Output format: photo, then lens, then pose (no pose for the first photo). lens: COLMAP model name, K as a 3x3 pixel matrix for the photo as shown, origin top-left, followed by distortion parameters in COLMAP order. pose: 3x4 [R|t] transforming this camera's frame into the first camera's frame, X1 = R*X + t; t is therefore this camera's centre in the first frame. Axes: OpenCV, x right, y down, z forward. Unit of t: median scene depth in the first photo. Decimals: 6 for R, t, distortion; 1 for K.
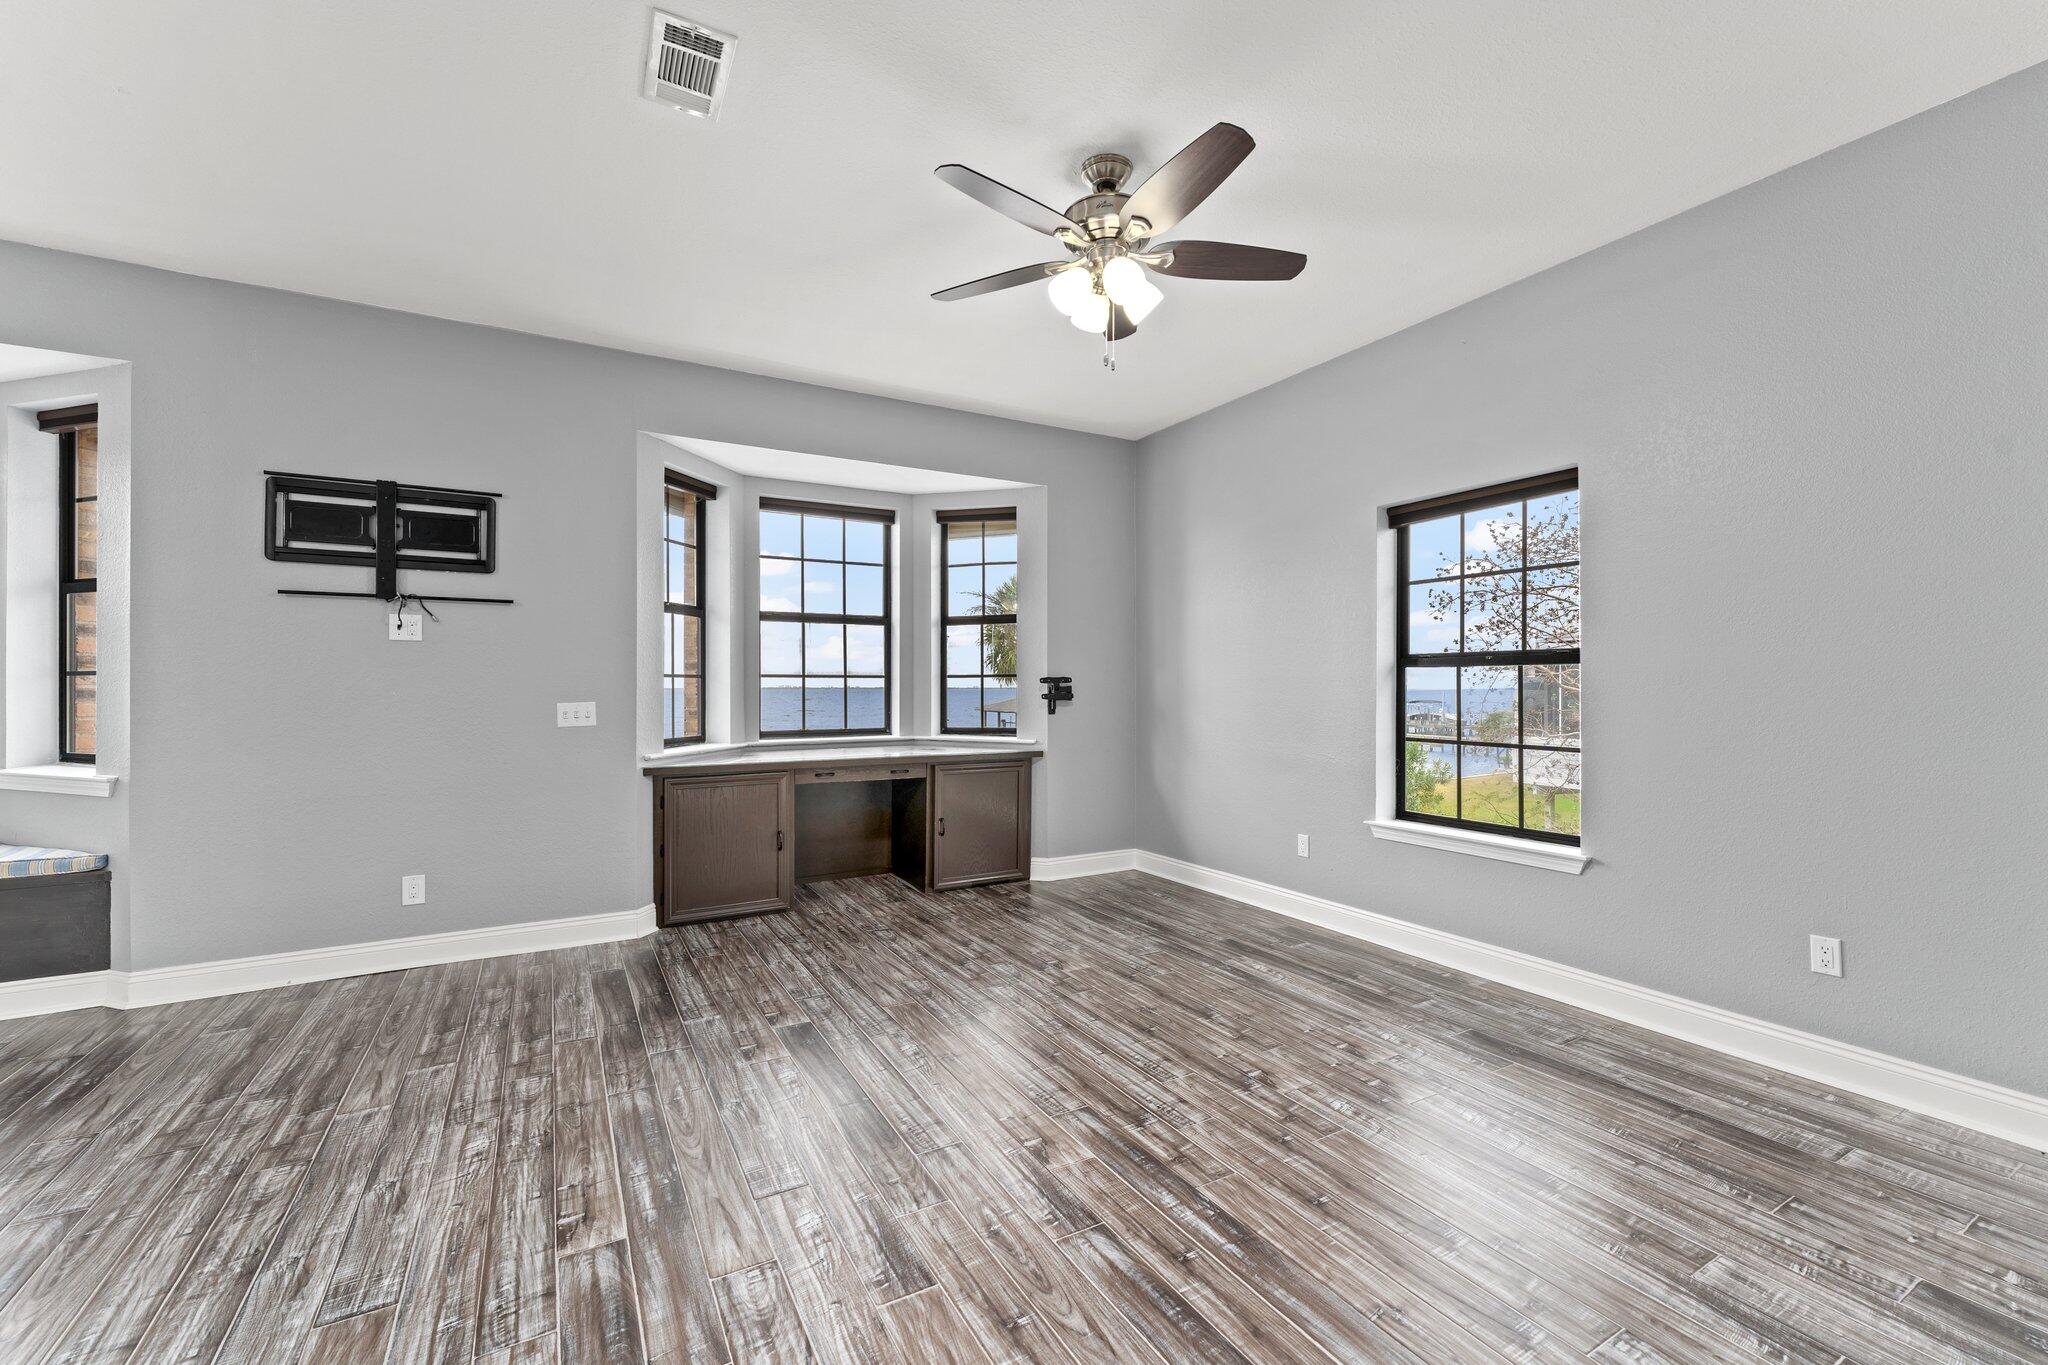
lens RADIAL K [[825.2, 0, 1009.8], [0, 825.2, 695.1], [0, 0, 1]] dist [-0.001094, 0.000215]
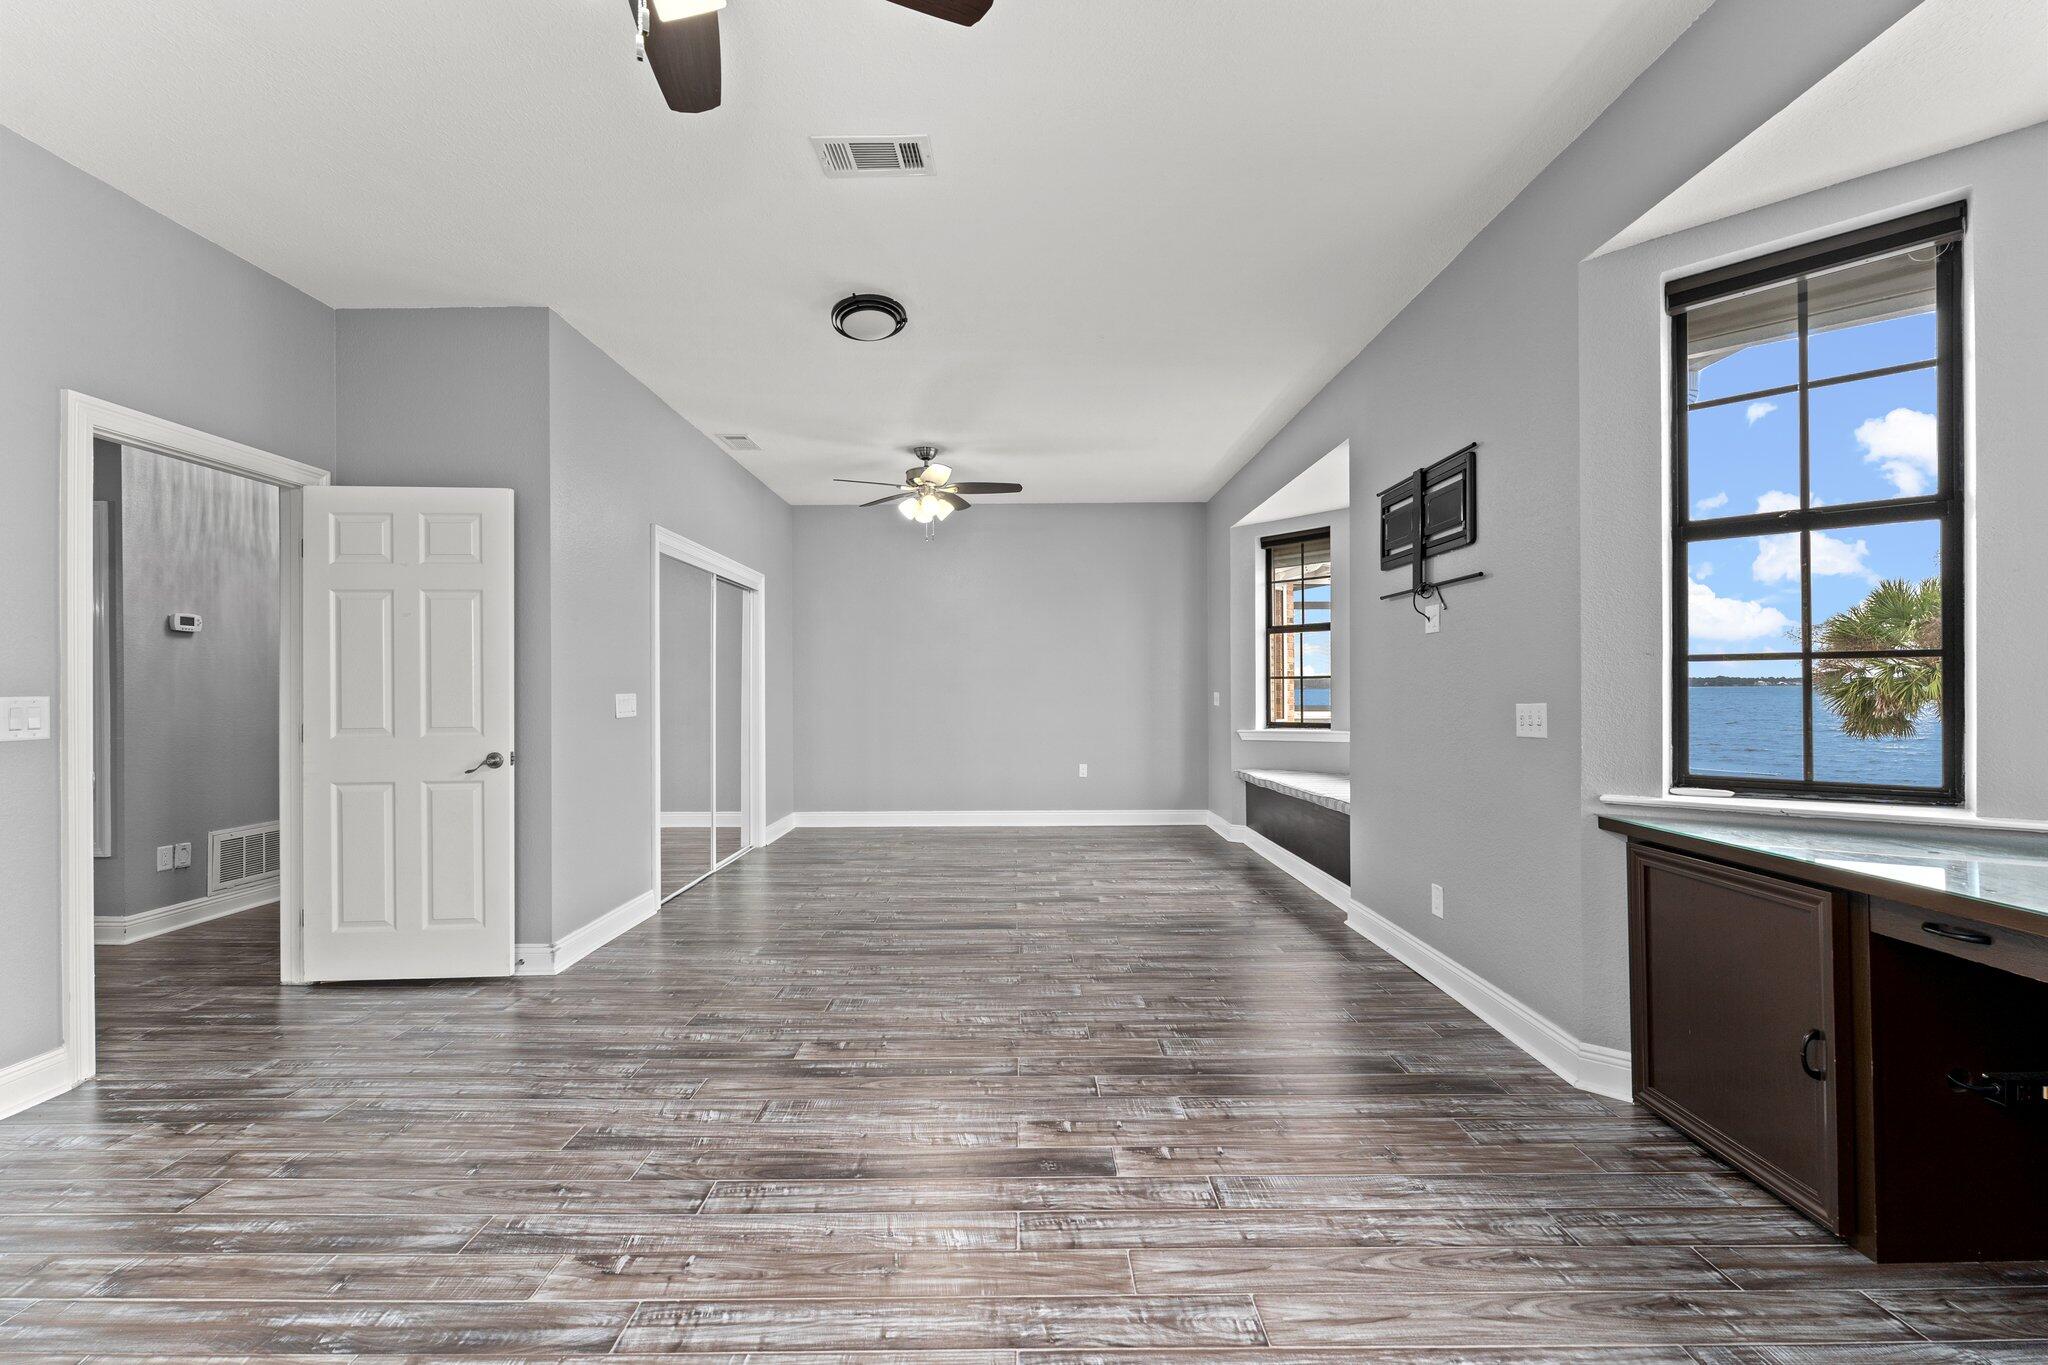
lens RADIAL K [[825.2, 0, 1012.1], [0, 825.2, 683.4], [0, 0, 1]] dist [-0.001094, 0.000215]
pose [[-0.477246, 0.000301, -0.878770, 0.518589], [0.003342, 0.999993, -0.001472, -0.014501], [0.878763, -0.003639, -0.477244, 1.623639]]
